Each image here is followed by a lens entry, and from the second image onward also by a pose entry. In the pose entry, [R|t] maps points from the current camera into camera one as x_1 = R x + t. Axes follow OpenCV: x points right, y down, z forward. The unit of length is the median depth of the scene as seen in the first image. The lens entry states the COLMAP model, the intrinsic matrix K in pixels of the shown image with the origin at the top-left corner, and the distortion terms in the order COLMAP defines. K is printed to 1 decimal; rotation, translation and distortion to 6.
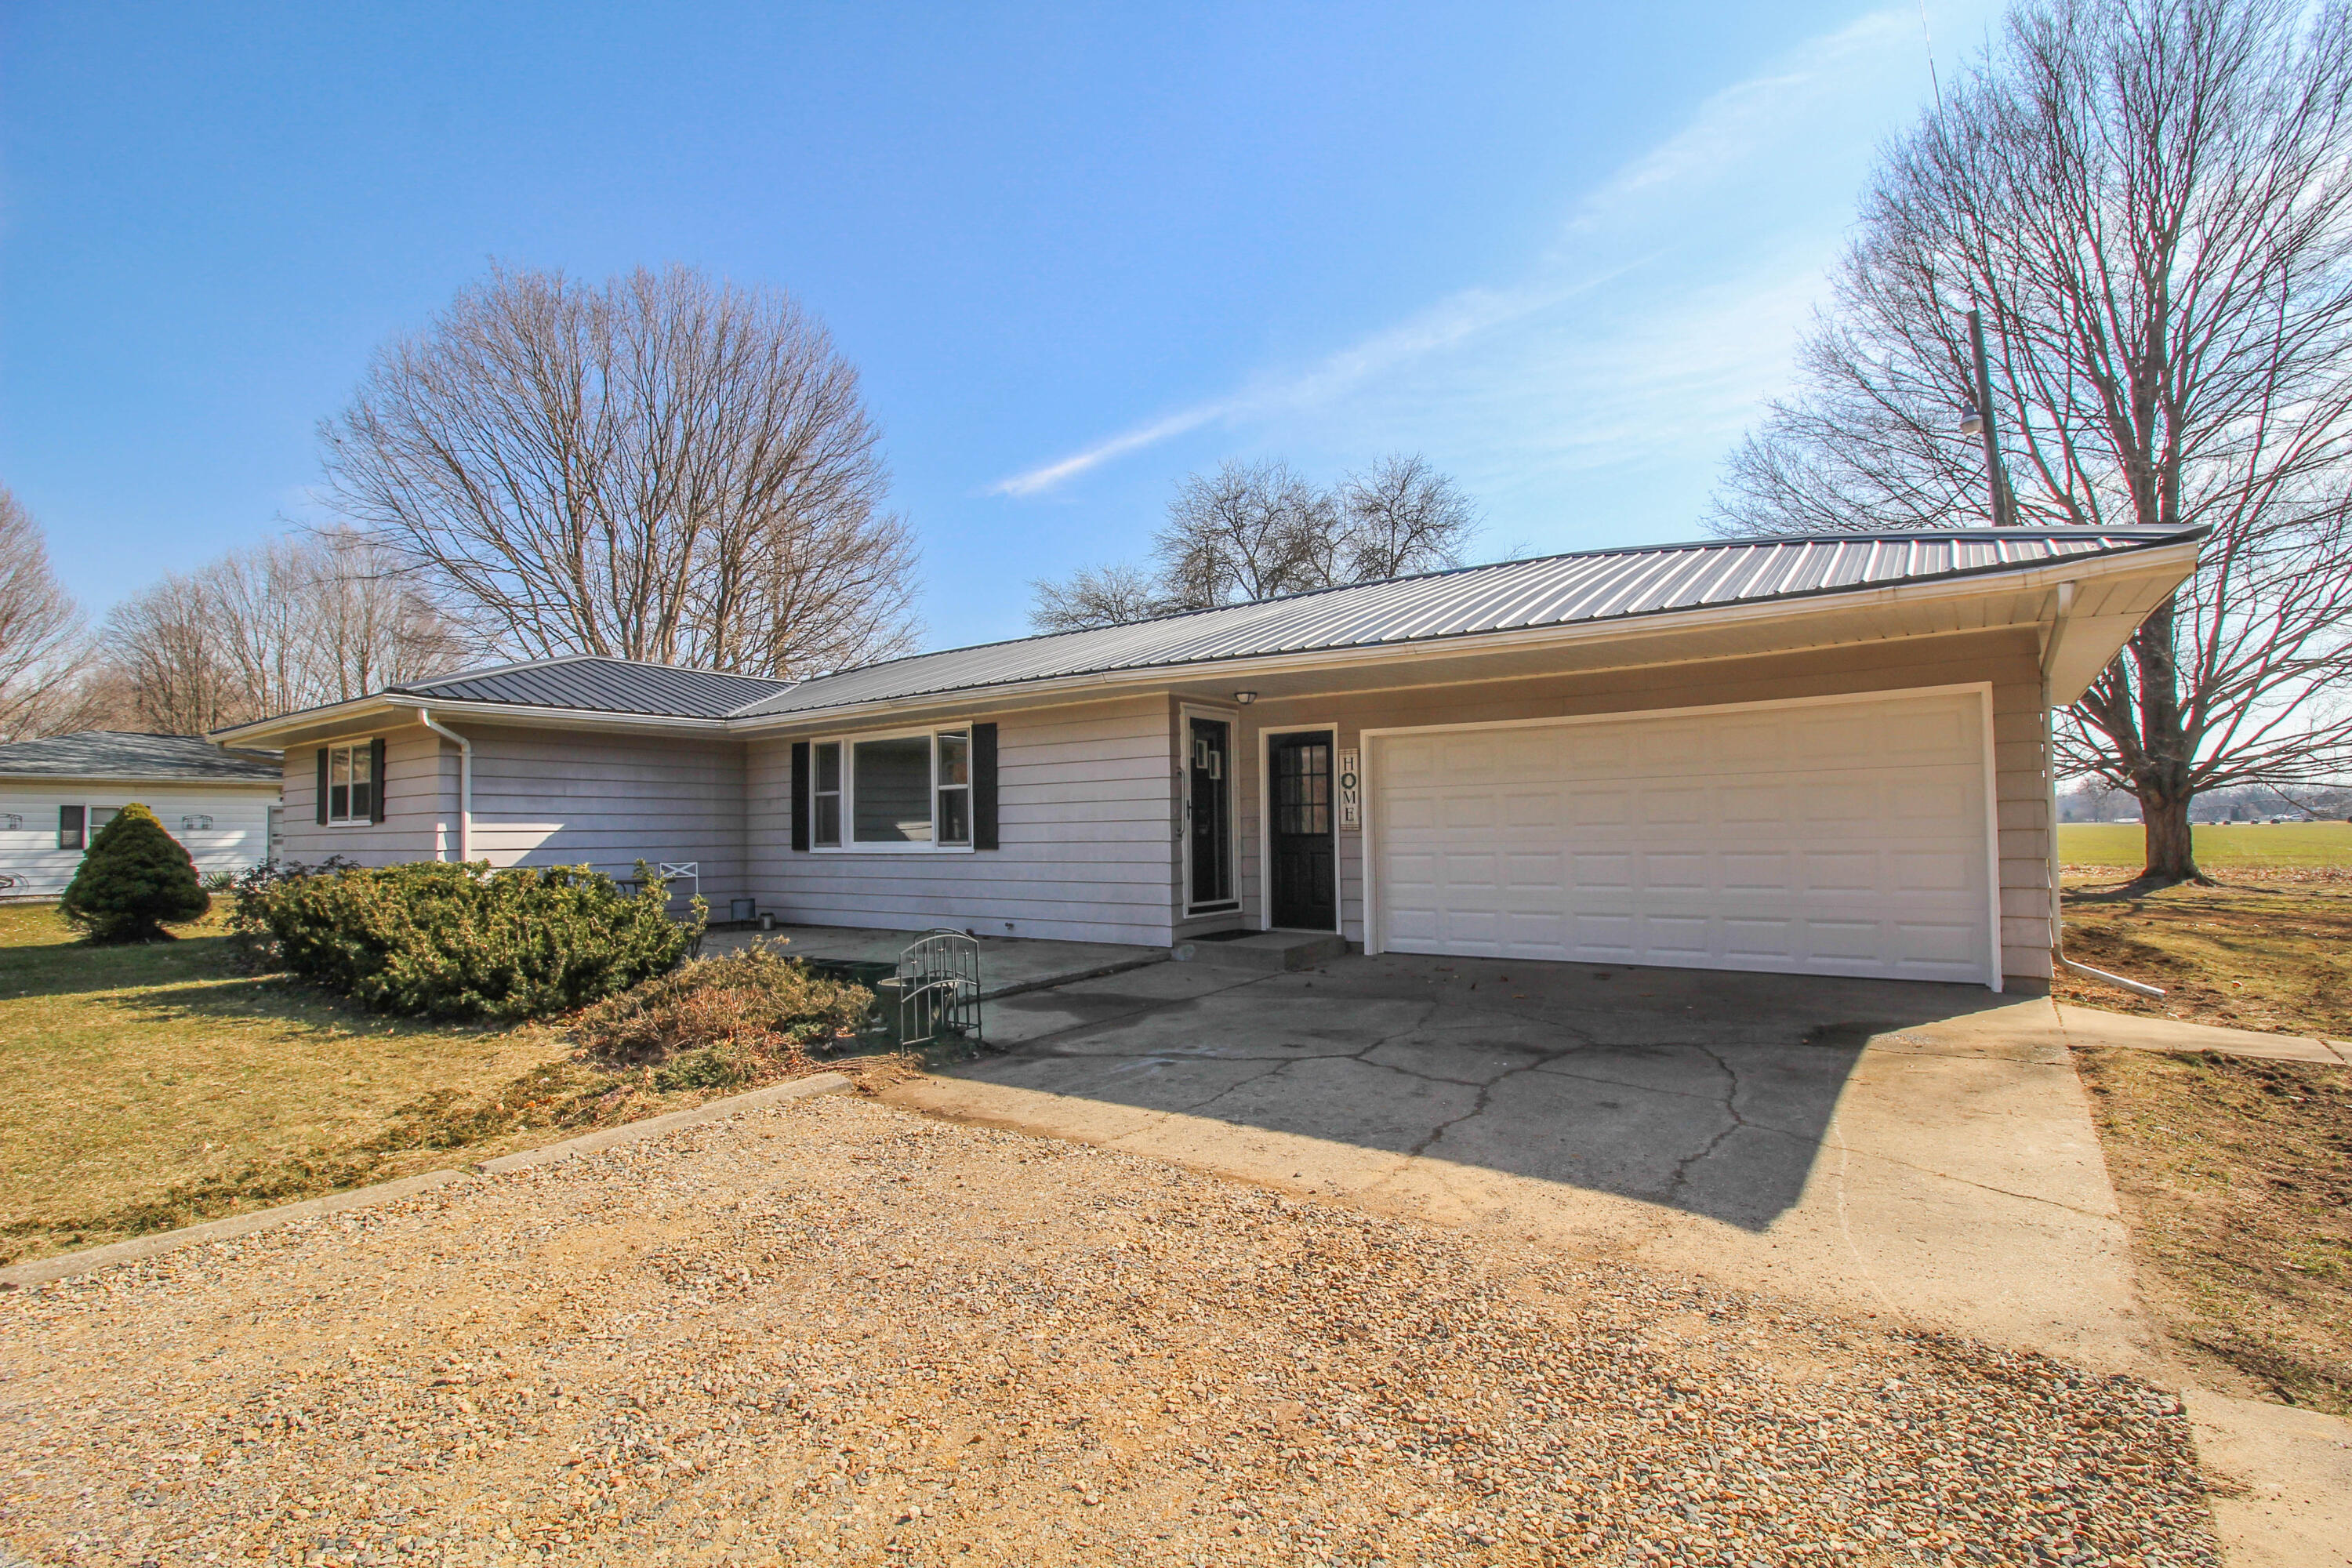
lens RADIAL K [[1112.4, 0, 1176.0], [0, 1112.4, 784.0], [0, 0, 1]] dist [-0.000408, -0.010903]
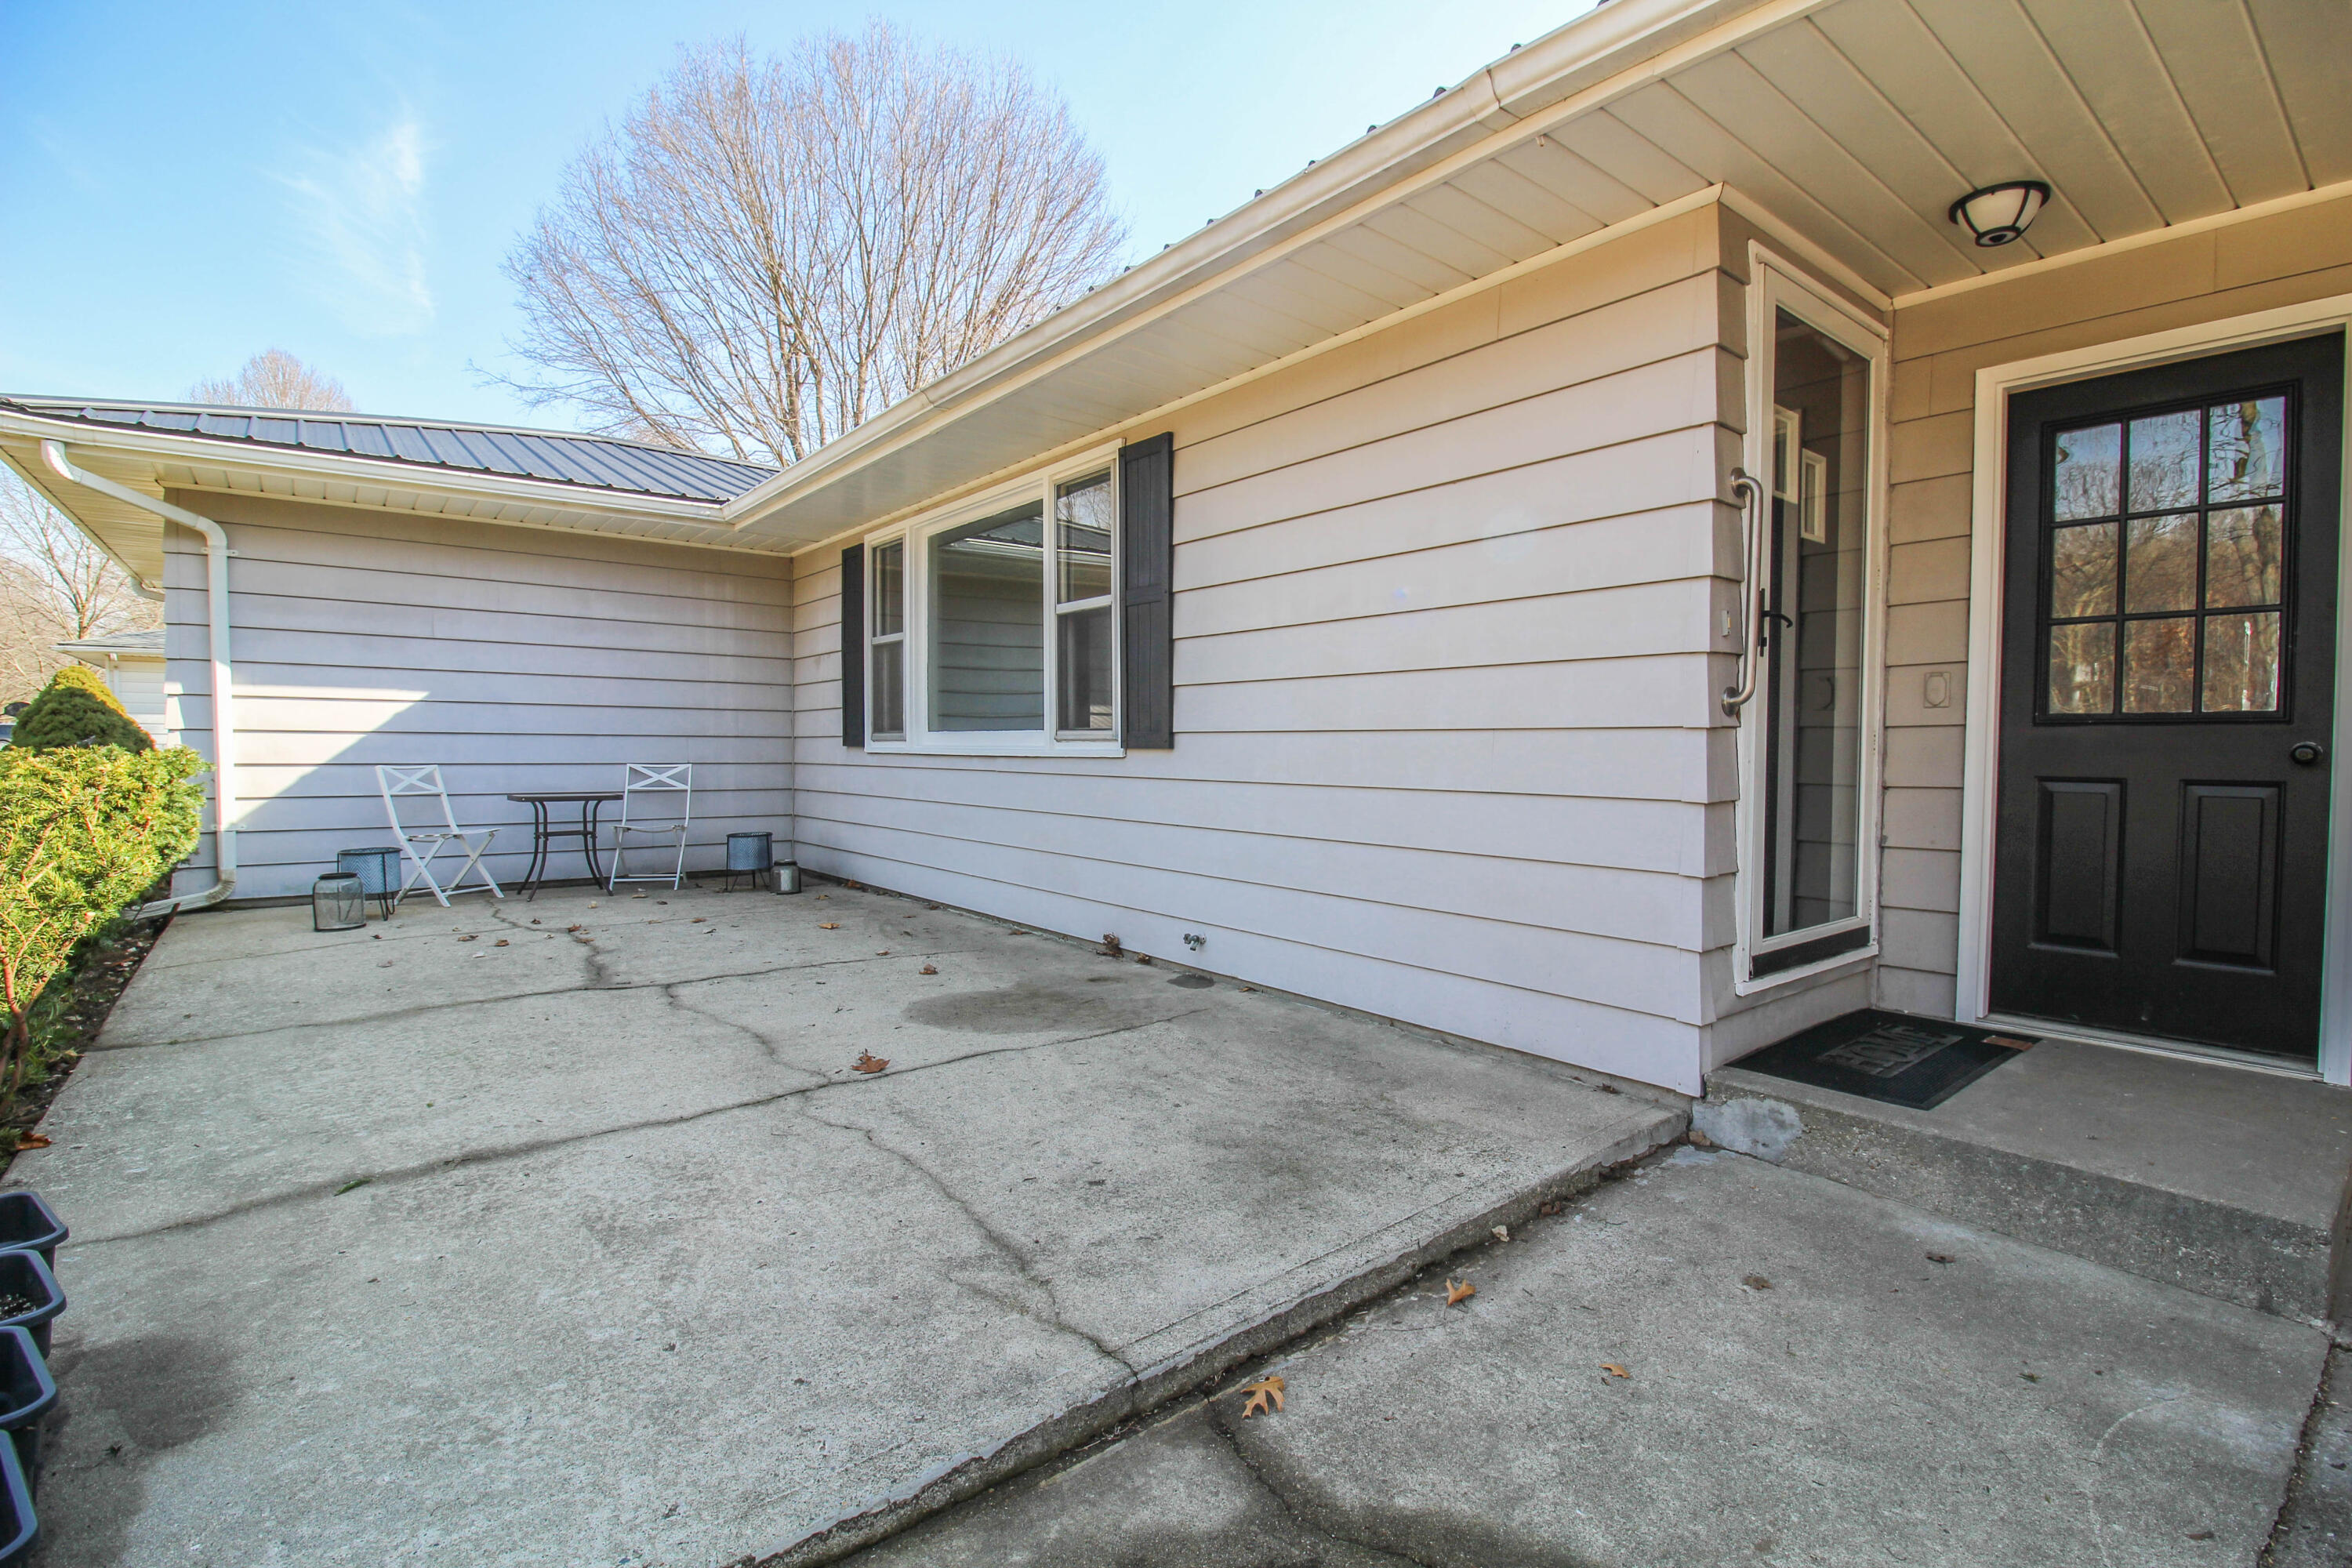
lens RADIAL K [[1112.4, 0, 1176.0], [0, 1112.4, 784.0], [0, 0, 1]] dist [-0.000408, -0.010903]
pose [[0.966641, 0.029148, -0.254470, -0.037908], [-0.009239, 0.996825, 0.079086, 0.026922], [0.255968, -0.074097, 0.963841, 0.417116]]
